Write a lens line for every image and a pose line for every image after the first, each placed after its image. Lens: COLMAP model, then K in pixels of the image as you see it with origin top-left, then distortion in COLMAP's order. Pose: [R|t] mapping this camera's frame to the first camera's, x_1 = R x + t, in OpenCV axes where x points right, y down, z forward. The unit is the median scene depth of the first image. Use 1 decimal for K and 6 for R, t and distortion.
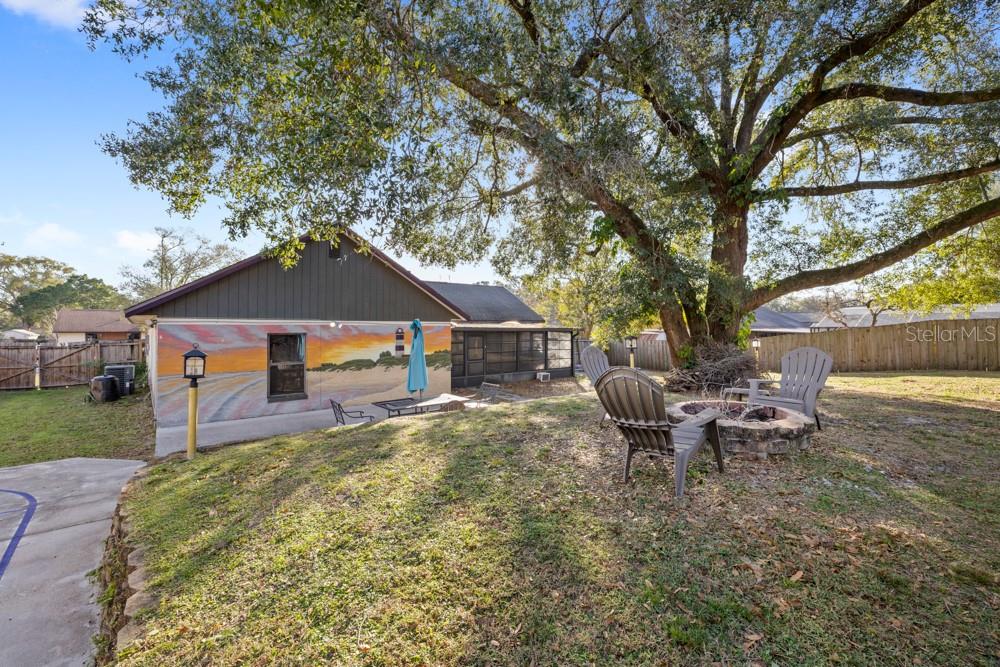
lens RADIAL K [[435.7, 0, 498.1], [0, 435.7, 334.1], [0, 0, 1]] dist [-0.000076, -0.000090]
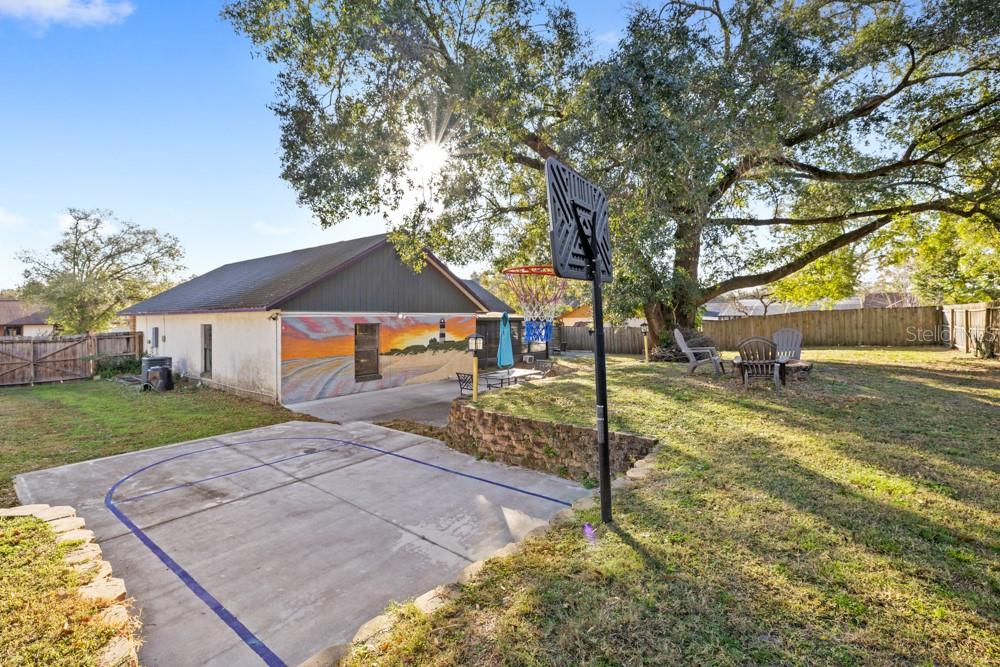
lens RADIAL K [[435.7, 0, 498.0], [0, 435.7, 313.3], [0, 0, 1]] dist [-0.000076, -0.000090]
pose [[0.978020, -0.003855, 0.208476, -0.340347], [0.008699, 0.999713, -0.022324, -0.000578], [-0.208330, 0.023647, 0.977773, -0.210325]]
